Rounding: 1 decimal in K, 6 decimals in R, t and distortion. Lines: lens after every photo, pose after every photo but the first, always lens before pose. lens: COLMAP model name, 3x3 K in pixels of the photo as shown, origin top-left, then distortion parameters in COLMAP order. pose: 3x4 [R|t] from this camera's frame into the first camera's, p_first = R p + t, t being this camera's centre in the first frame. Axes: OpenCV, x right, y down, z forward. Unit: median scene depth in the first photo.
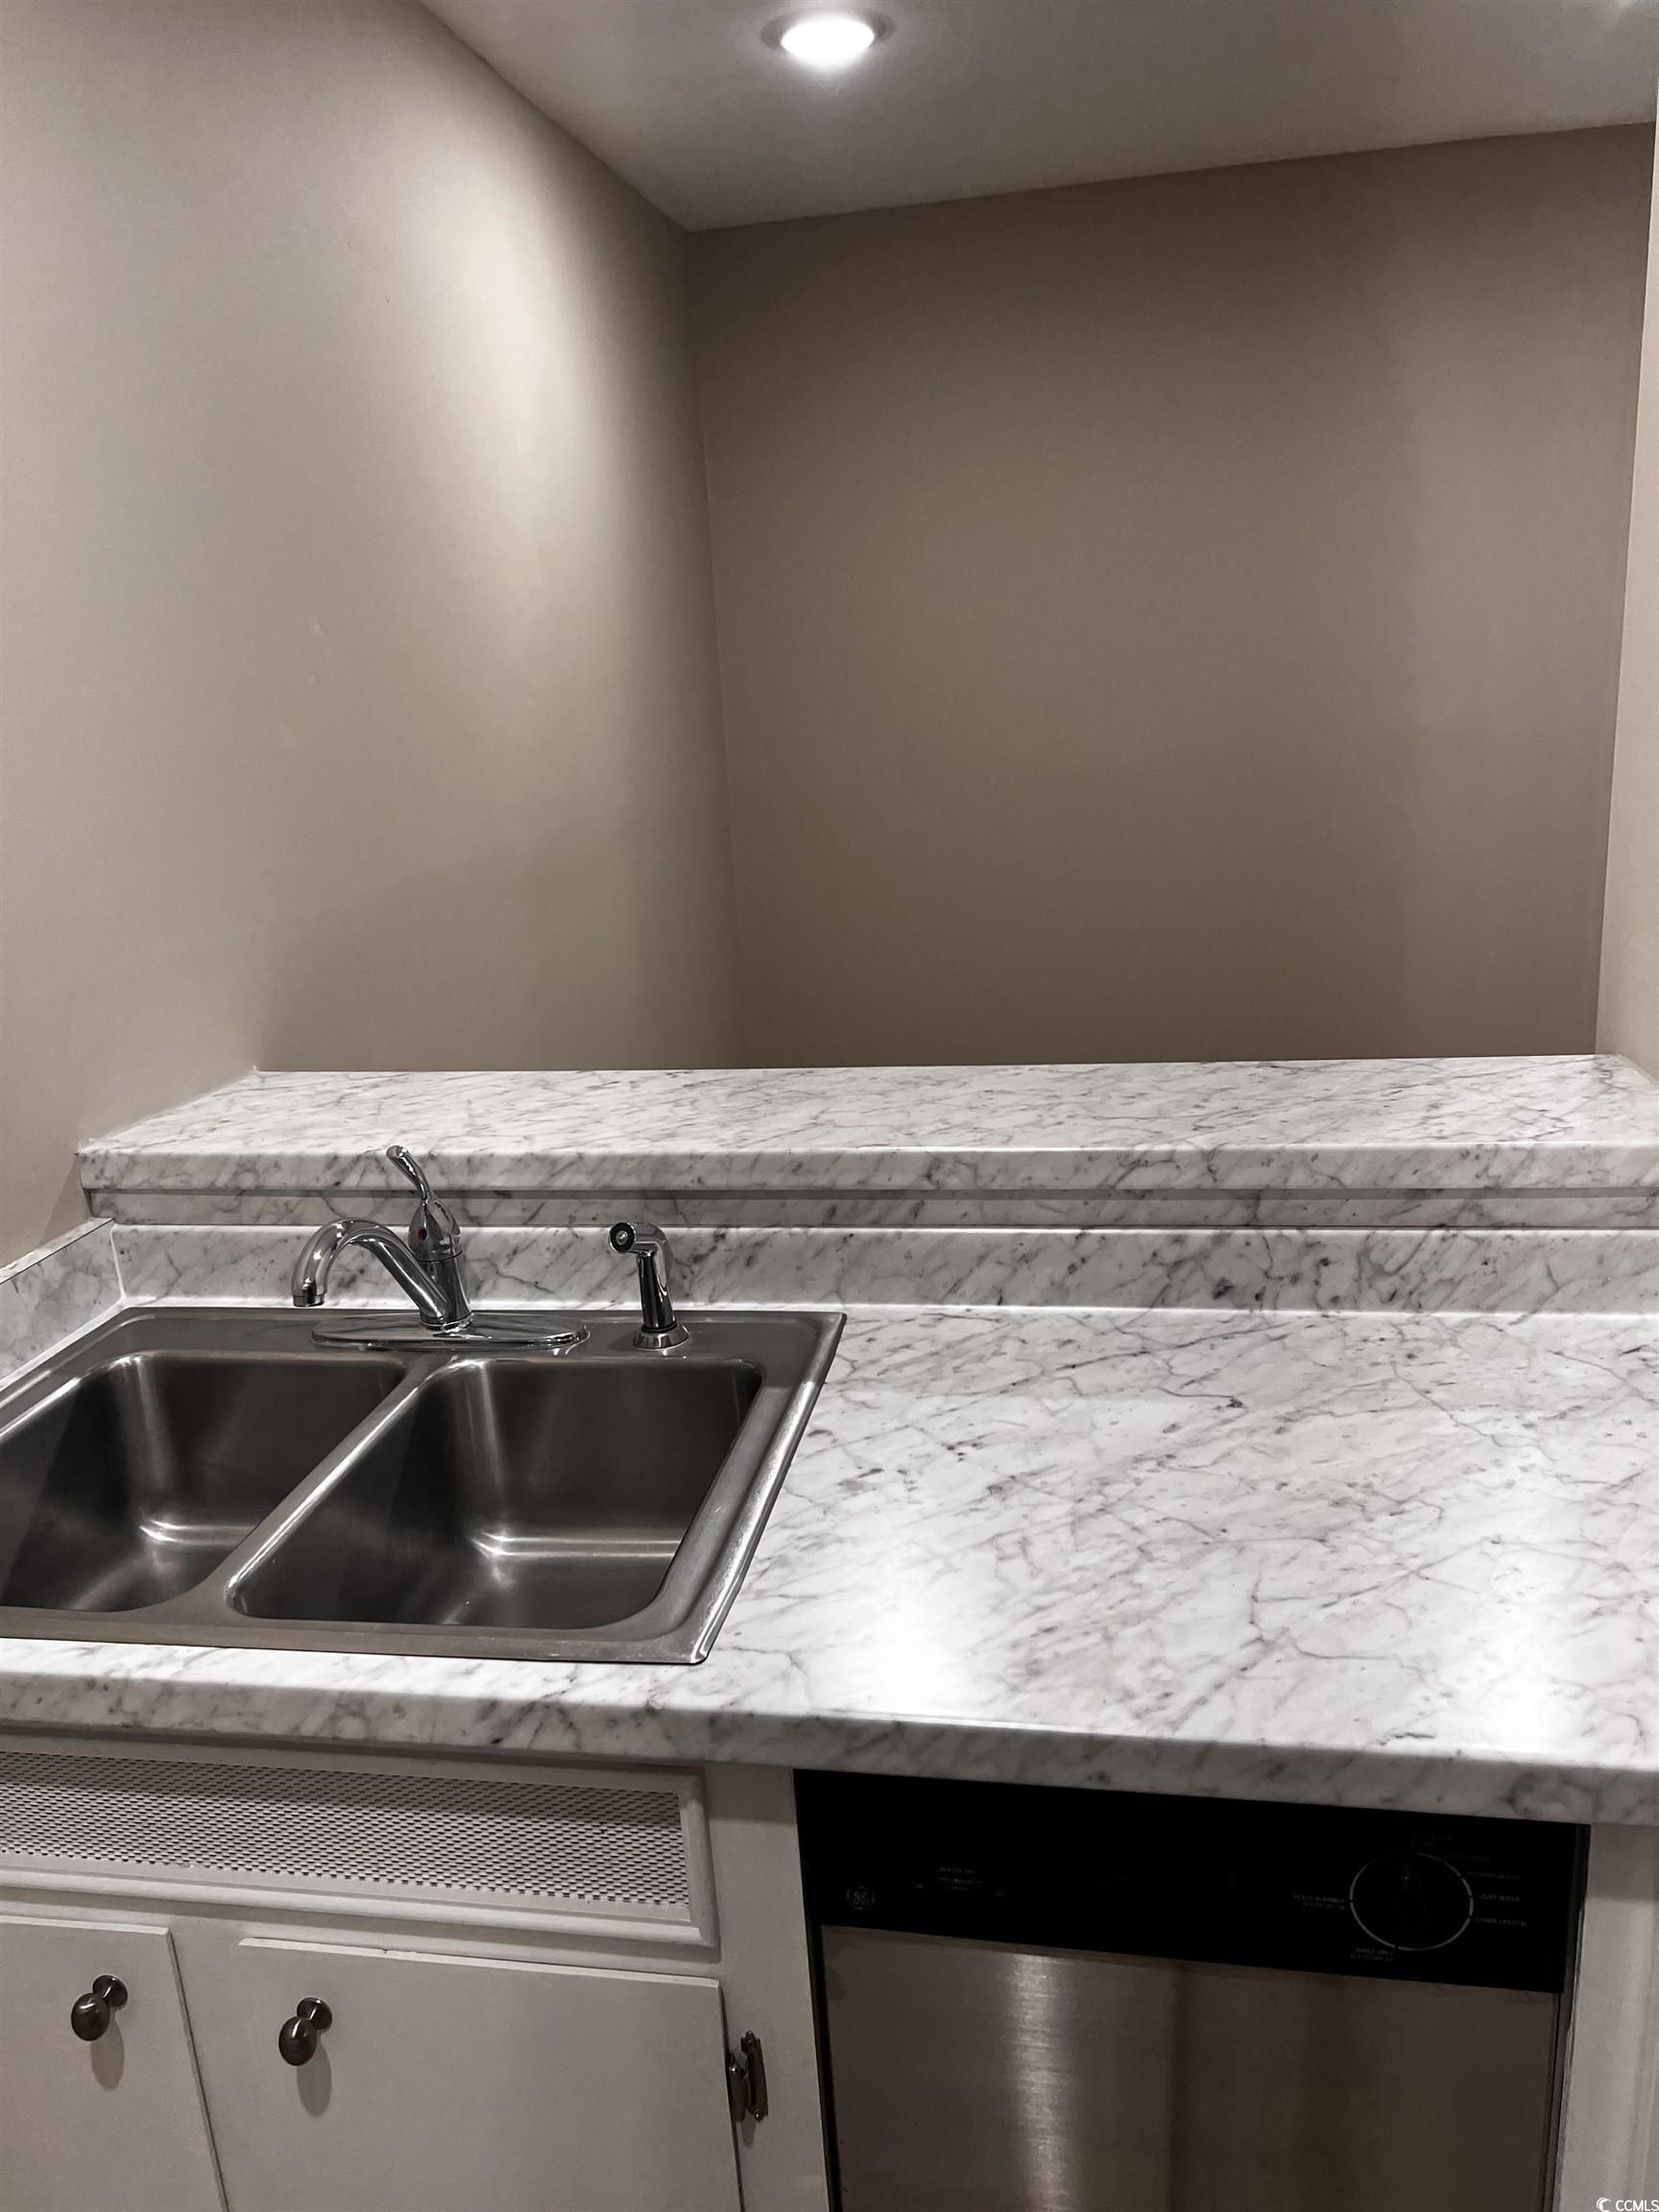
lens RADIAL K [[1664.4, 0, 779.5], [0, 1664.4, 1118.0], [0, 0, 1]] dist [0.092689, -0.124399]
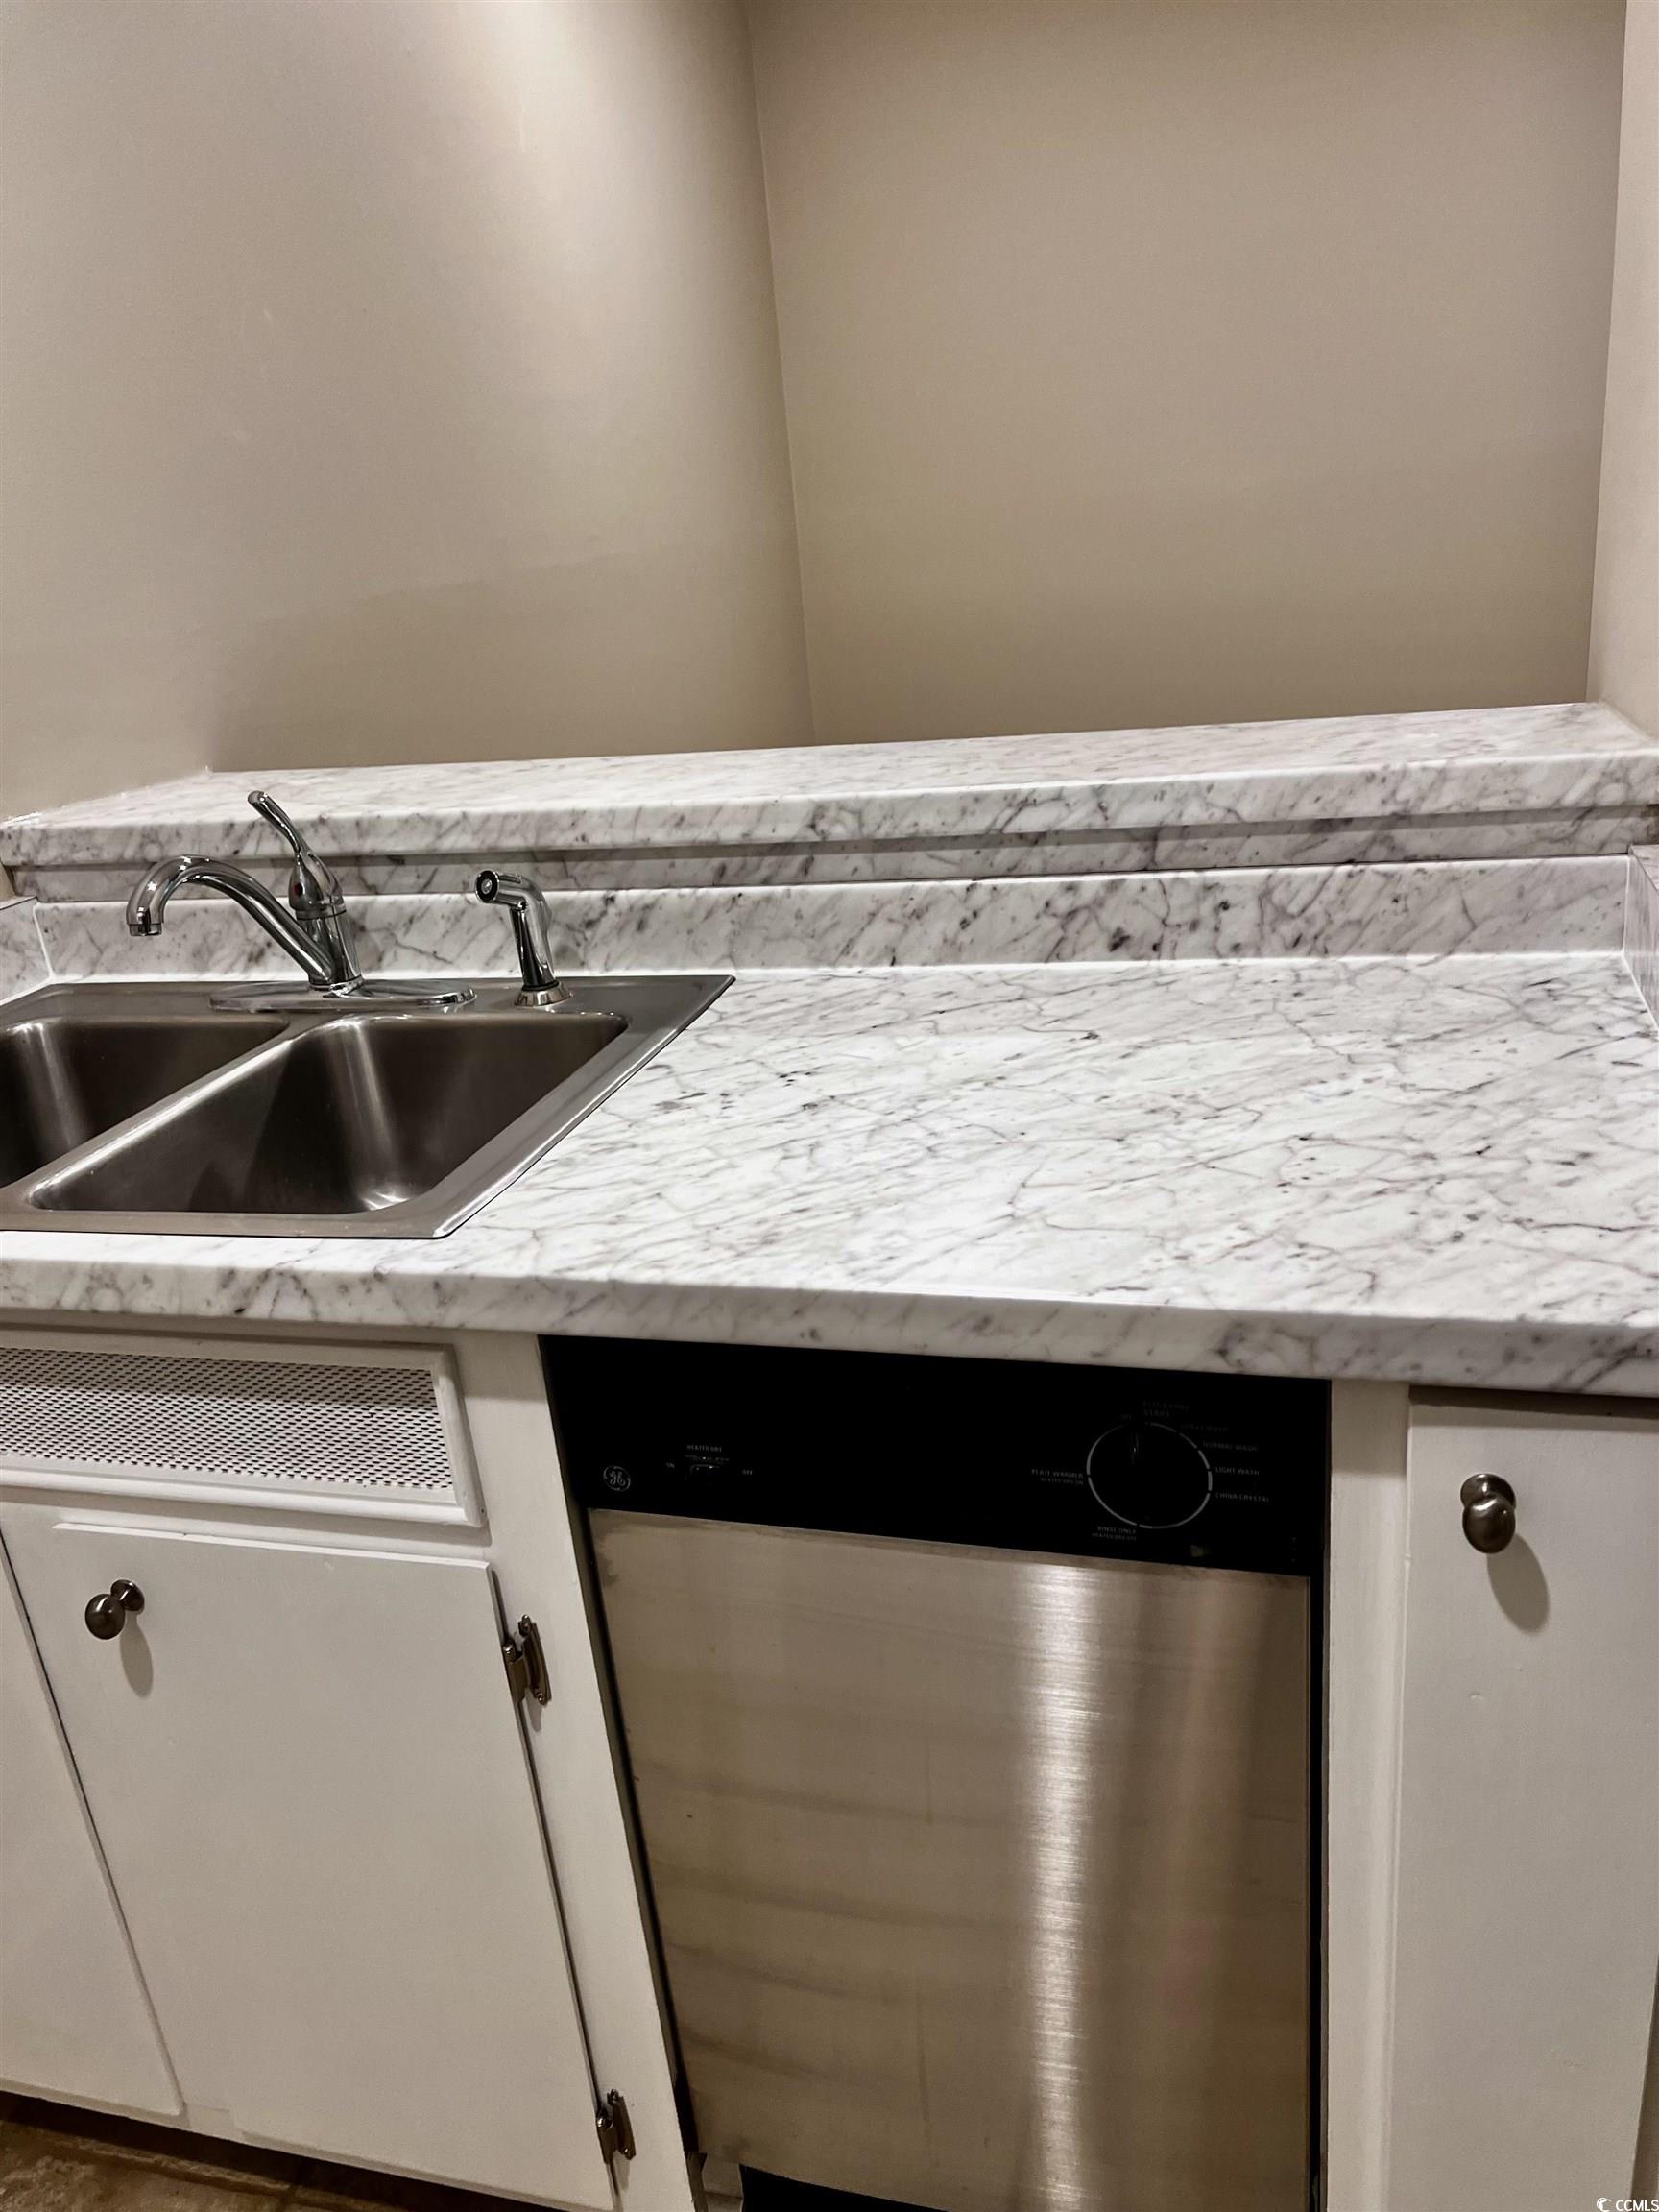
lens RADIAL K [[1663.3, 0, 790.2], [0, 1663.3, 1109.5], [0, 0, 1]] dist [0.117832, -0.197945]
pose [[0.995392, 0.004501, -0.095786, 0.173949], [0.004126, 0.995963, 0.089670, 0.113962], [0.095803, -0.089652, 0.991355, 0.039618]]
